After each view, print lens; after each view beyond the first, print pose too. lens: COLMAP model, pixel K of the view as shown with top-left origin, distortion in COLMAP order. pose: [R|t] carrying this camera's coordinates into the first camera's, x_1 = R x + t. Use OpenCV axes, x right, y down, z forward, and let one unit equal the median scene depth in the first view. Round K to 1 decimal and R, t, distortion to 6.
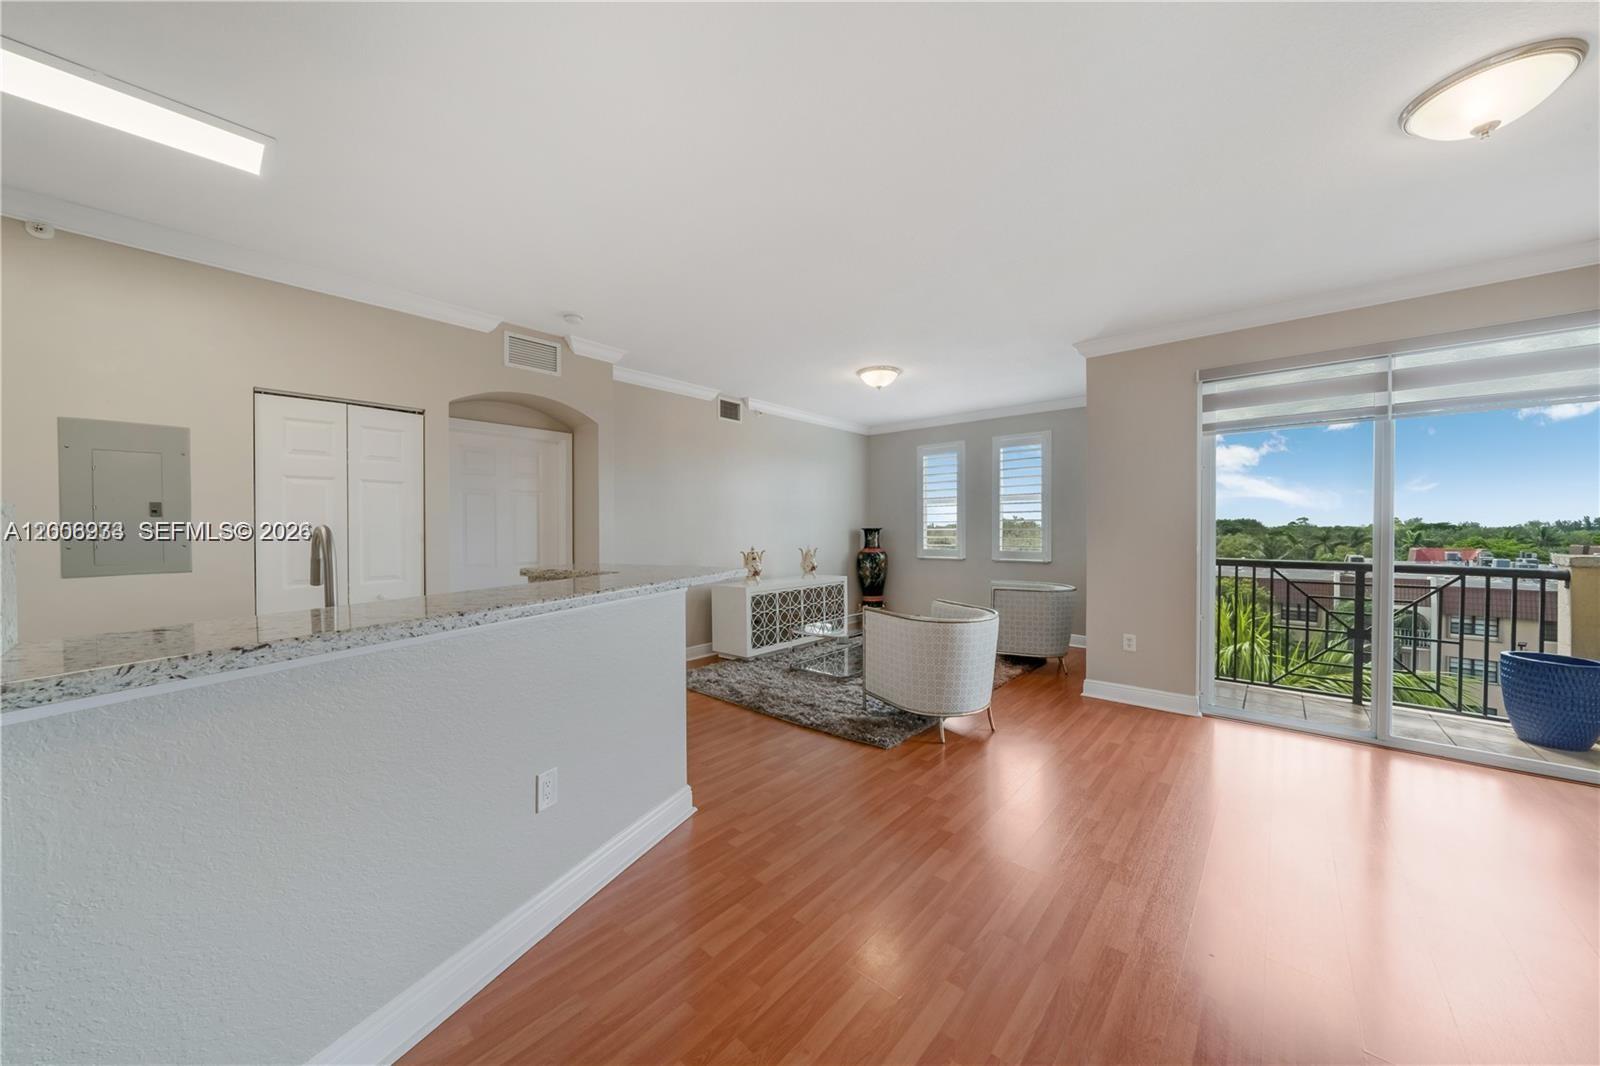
lens RADIAL K [[541.9, 0, 805.1], [0, 541.9, 527.5], [0, 0, 1]] dist [0.000134, -0.000327]
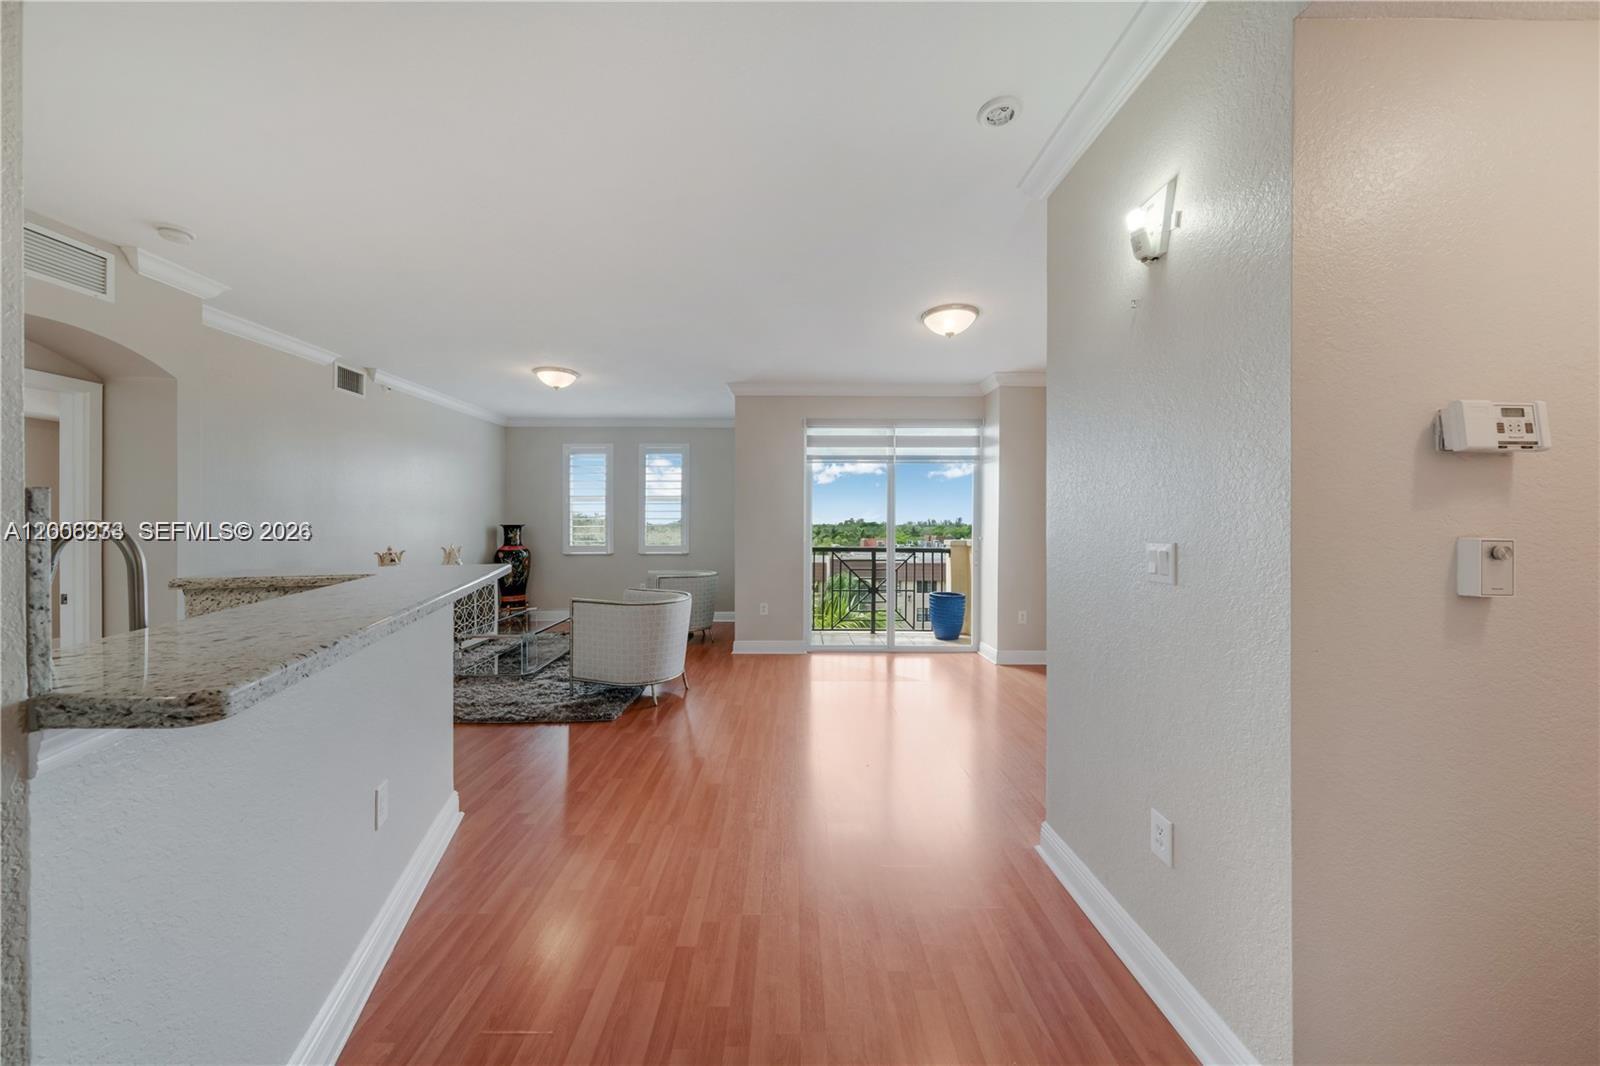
lens RADIAL K [[541.9, 0, 784.2], [0, 541.9, 521.4], [0, 0, 1]] dist [0.000134, -0.000327]
pose [[0.759640, 0.007030, 0.650306, -0.217723], [-0.003605, 0.999972, -0.006599, -0.000105], [-0.650334, 0.002669, 0.759644, -0.063348]]
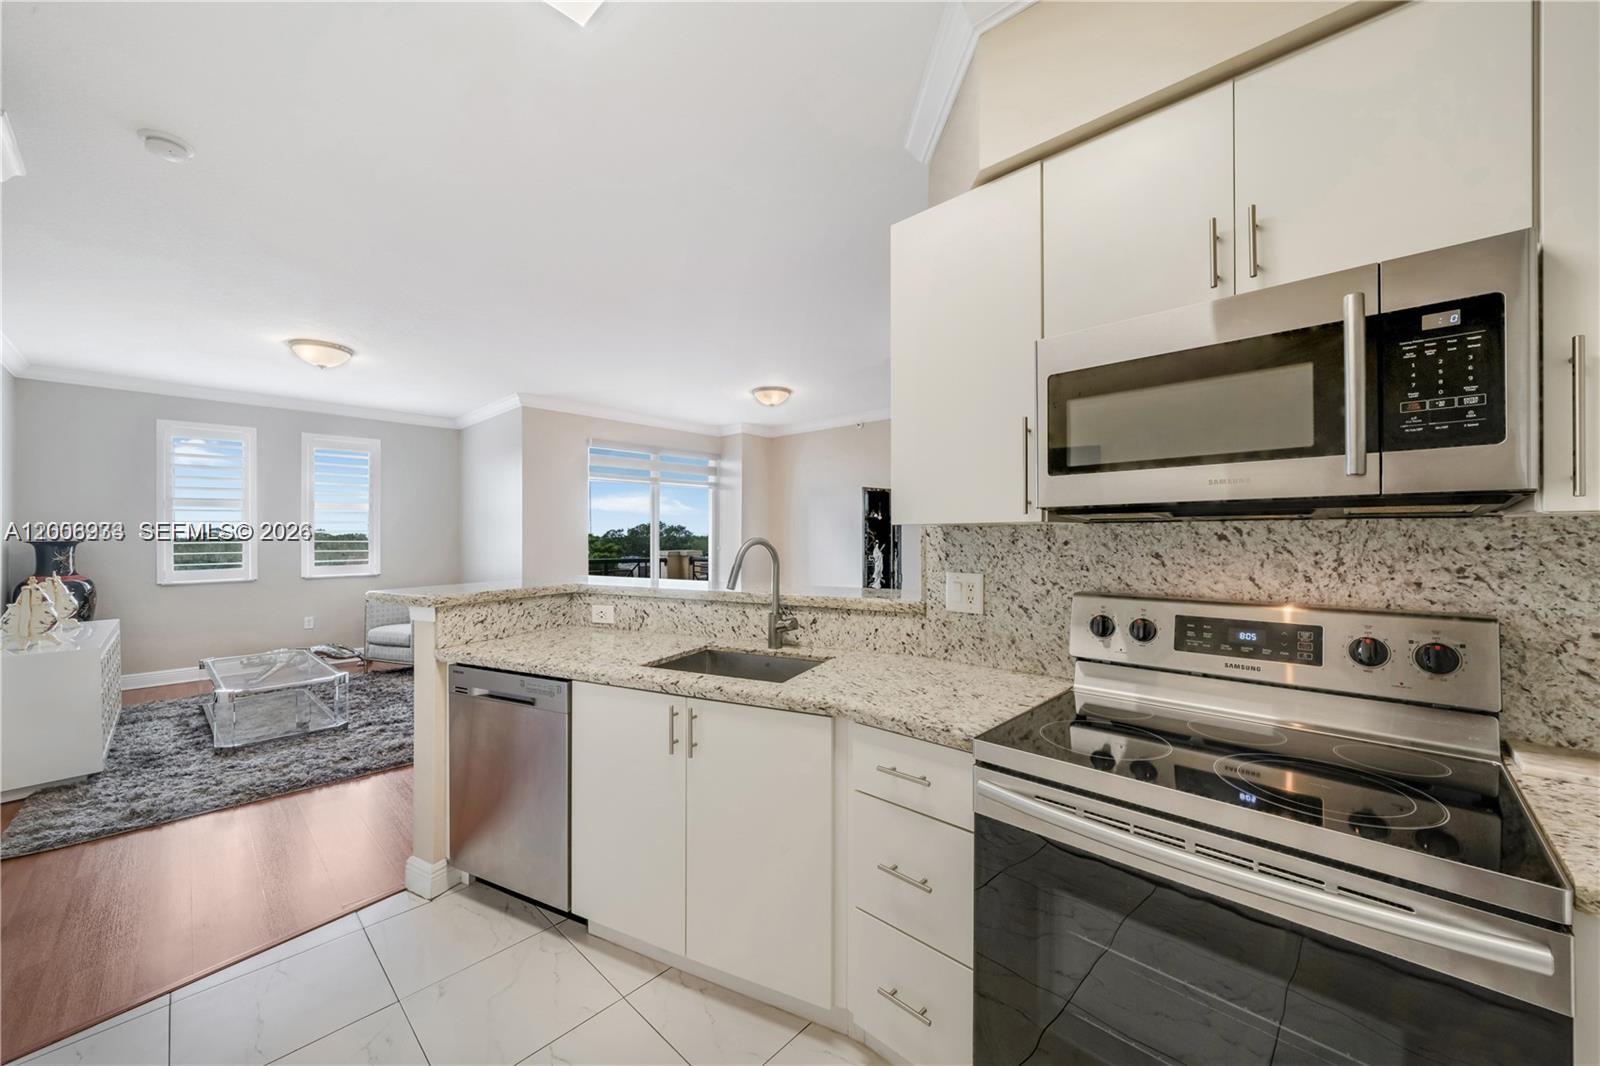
lens RADIAL K [[594.6, 0, 779.5], [0, 594.6, 530.1], [0, 0, 1]] dist [-0.001590, 0.000334]
pose [[0.066251, 0.013304, 0.997714, -0.756660], [0.001628, 0.999908, -0.013441, -0.001405], [-0.997802, 0.002515, 0.066223, 0.276636]]
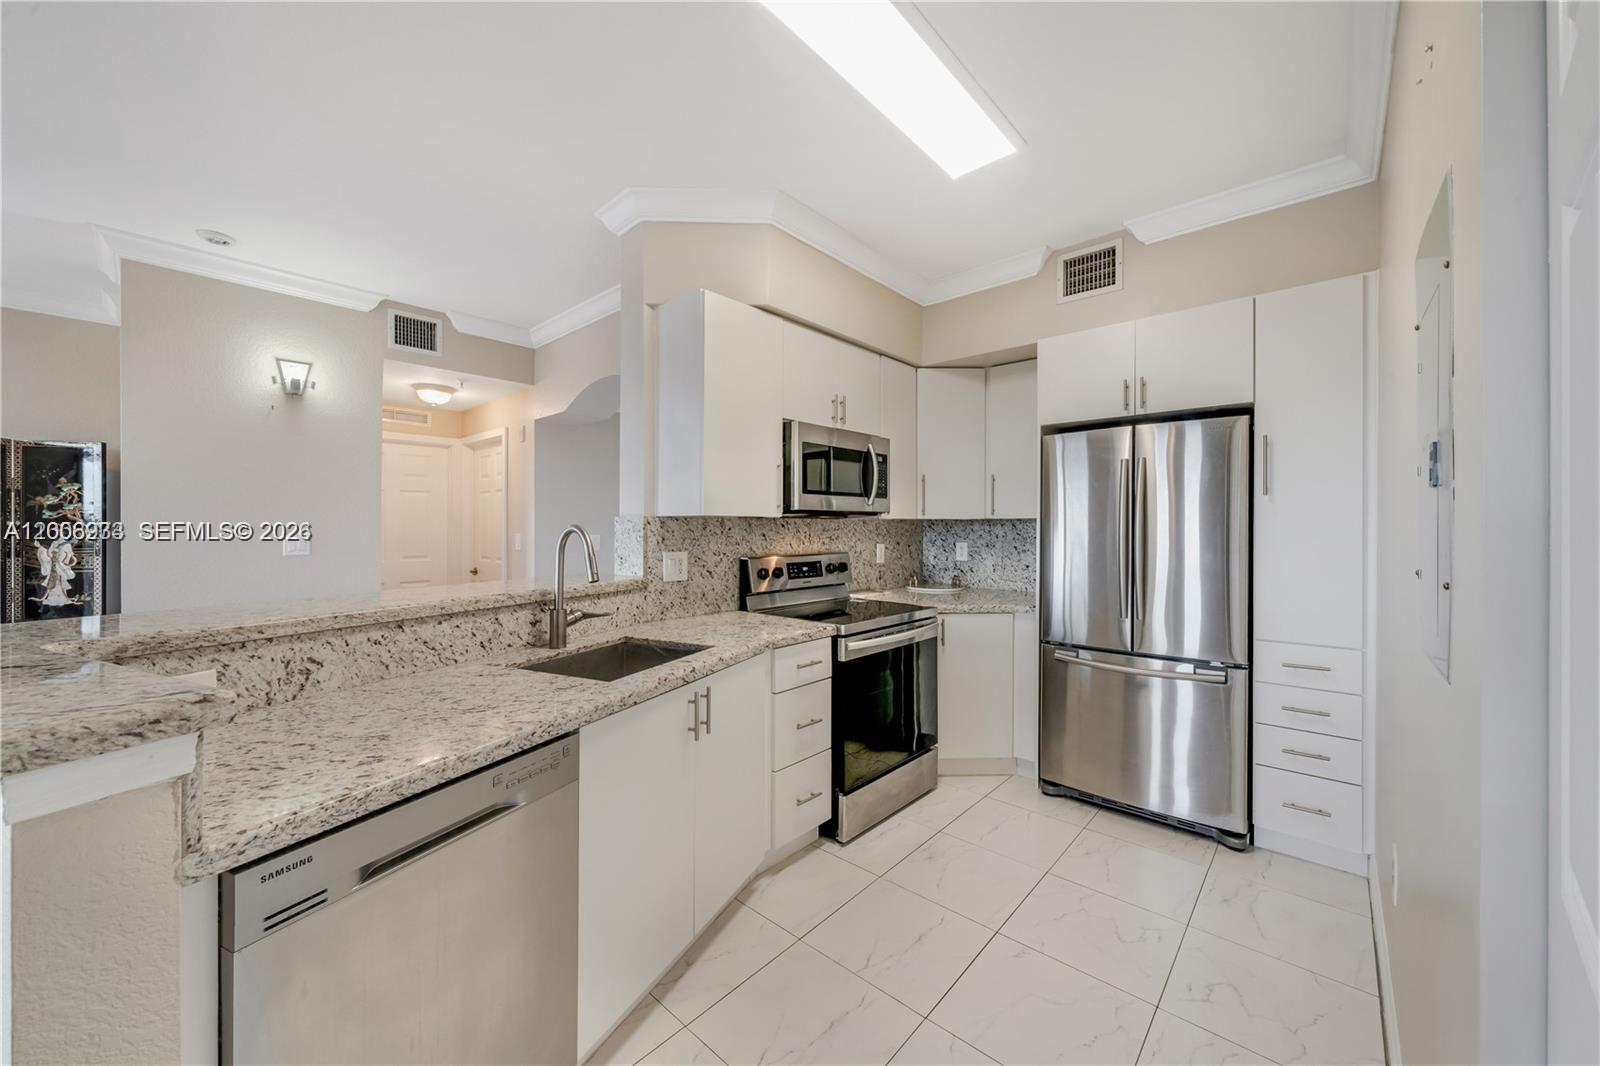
lens RADIAL K [[594.6, 0, 805.8], [0, 594.6, 525.1], [0, 0, 1]] dist [-0.001590, 0.000334]
pose [[-0.999799, 0.003134, 0.019789, -0.464136], [0.003044, 0.999985, -0.004597, 0.000955], [-0.019803, -0.004536, -0.999794, 0.738918]]
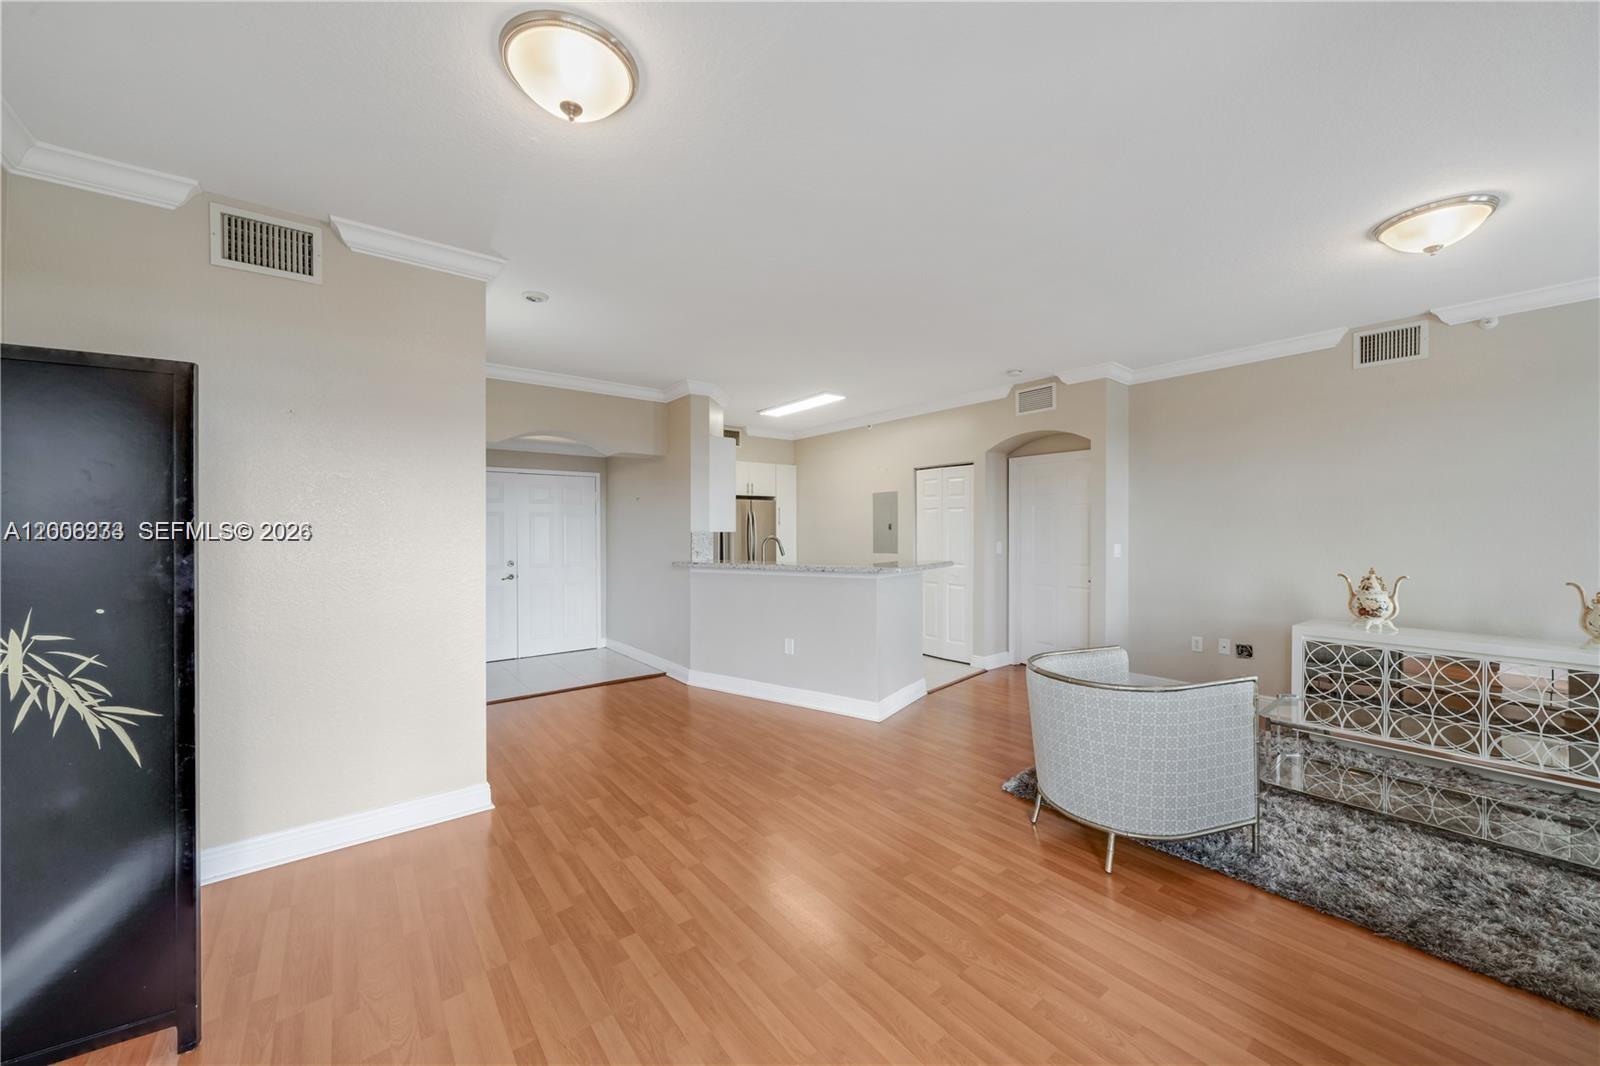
lens RADIAL K [[594.6, 0, 798.5], [0, 594.6, 524.7], [0, 0, 1]] dist [-0.001590, 0.000334]
pose [[-0.179081, -0.003113, -0.983829, 0.815025], [0.006424, 0.999970, -0.004333, -0.018023], [0.983813, -0.007096, -0.179055, 0.584924]]
